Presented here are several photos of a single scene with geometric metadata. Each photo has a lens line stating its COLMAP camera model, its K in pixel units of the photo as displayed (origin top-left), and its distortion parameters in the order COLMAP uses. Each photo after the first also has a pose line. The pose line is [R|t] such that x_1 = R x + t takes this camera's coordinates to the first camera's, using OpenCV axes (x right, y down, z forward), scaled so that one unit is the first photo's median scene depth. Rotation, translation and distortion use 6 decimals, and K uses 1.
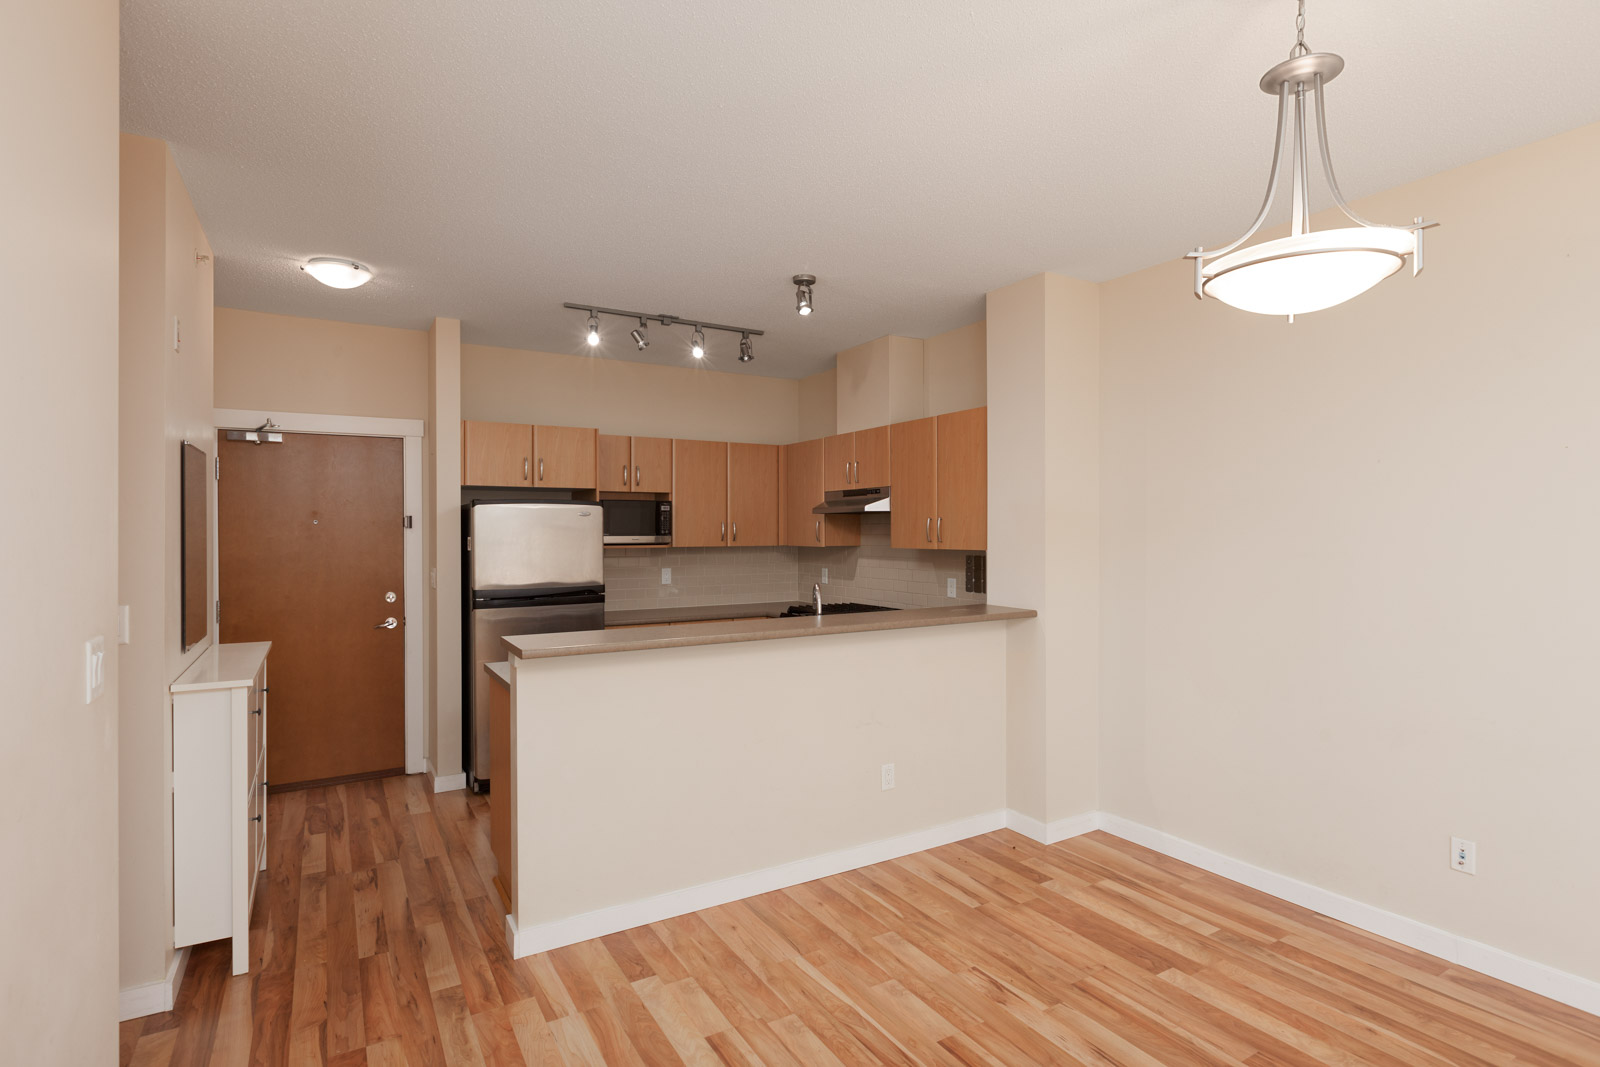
lens RADIAL K [[787.3, 0, 798.8], [0, 787.3, 531.3], [0, 0, 1]] dist [-0.004989, -0.001535]
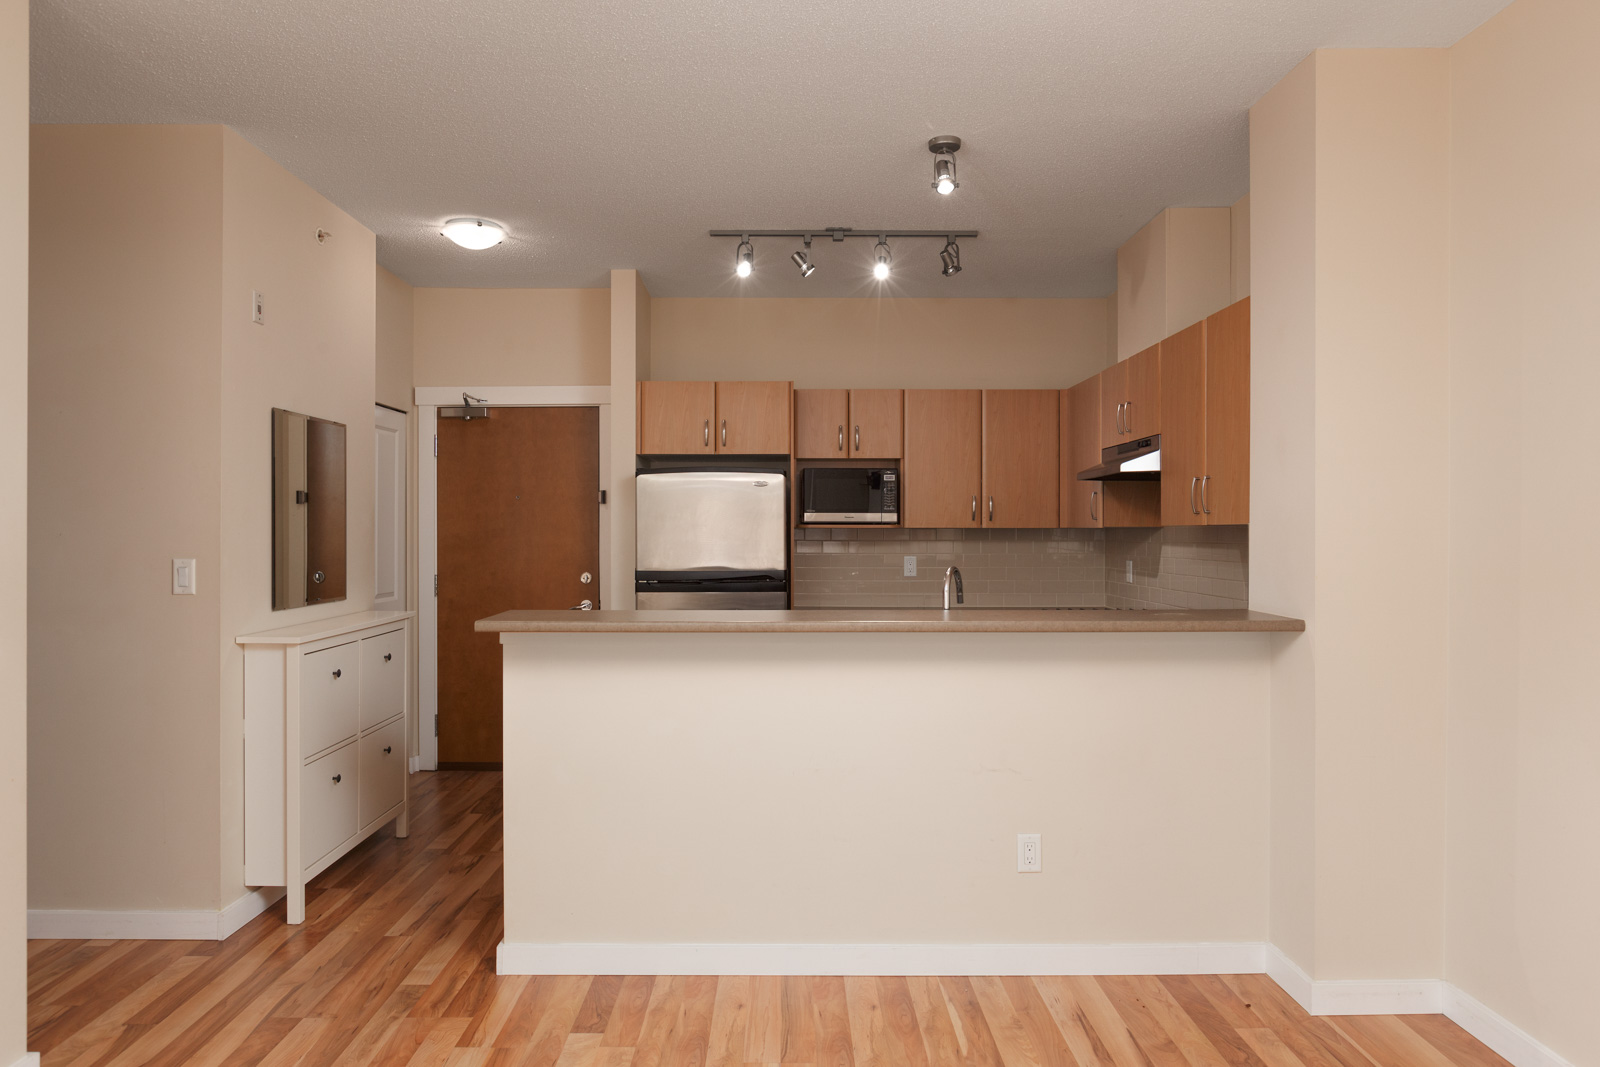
lens RADIAL K [[964.0, 0, 802.0], [0, 964.0, 535.4], [0, 0, 1]] dist [-0.007047, -0.005513]
pose [[0.860644, 0.004731, -0.509186, 0.332150], [-0.002655, 0.999985, 0.004805, 0.032069], [0.509201, -0.002783, 0.860643, 0.171384]]
